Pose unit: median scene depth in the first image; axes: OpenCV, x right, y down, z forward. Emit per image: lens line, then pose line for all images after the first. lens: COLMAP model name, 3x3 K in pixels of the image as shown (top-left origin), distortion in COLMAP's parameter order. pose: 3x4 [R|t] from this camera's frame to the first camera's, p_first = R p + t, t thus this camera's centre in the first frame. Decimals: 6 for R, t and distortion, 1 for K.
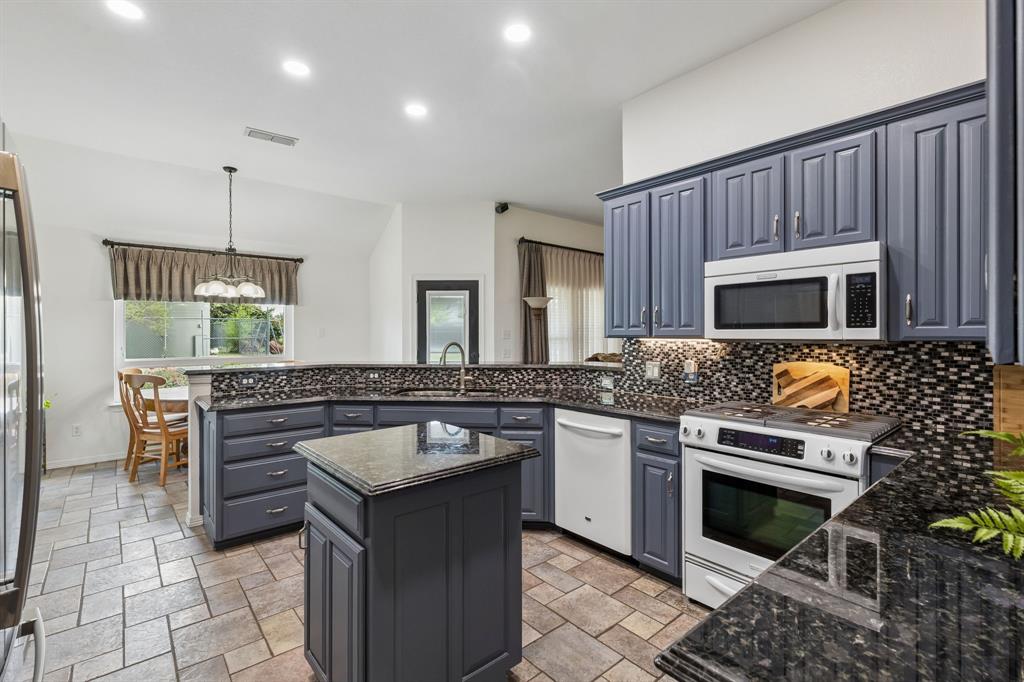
lens RADIAL K [[464.9, 0, 514.3], [0, 464.9, 340.9], [0, 0, 1]] dist [0.003093, 0.000091]
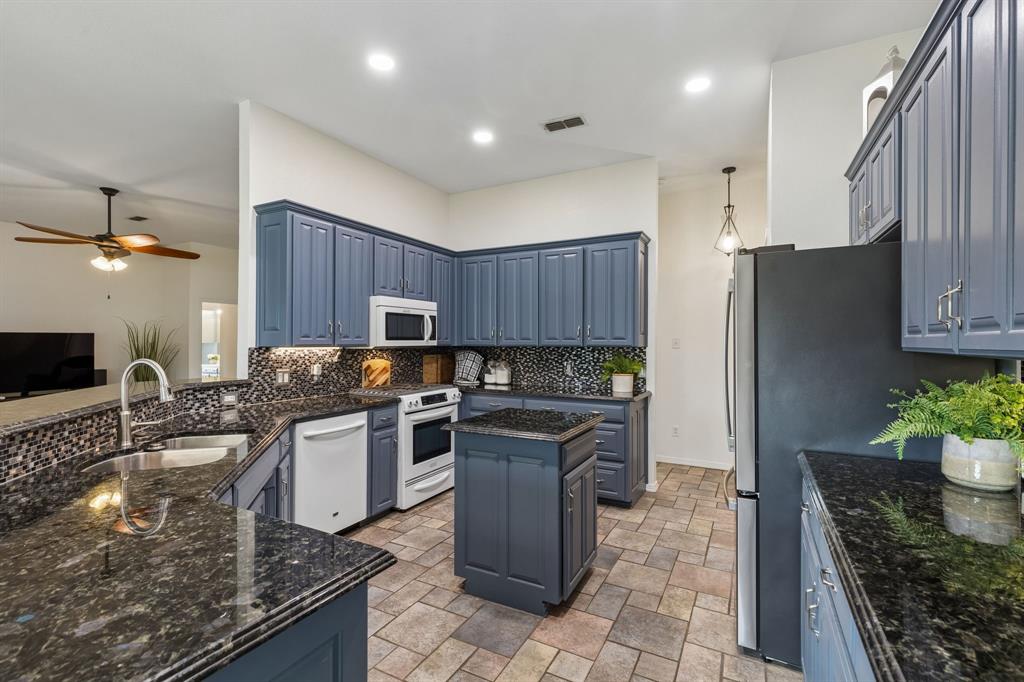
lens RADIAL K [[464.9, 0, 510.8], [0, 464.9, 338.7], [0, 0, 1]] dist [0.003093, 0.000091]
pose [[-0.368826, 0.005568, 0.929482, -0.947591], [0.013247, 0.999912, -0.000733, -0.019023], [-0.929404, 0.012043, -0.368867, 0.961761]]
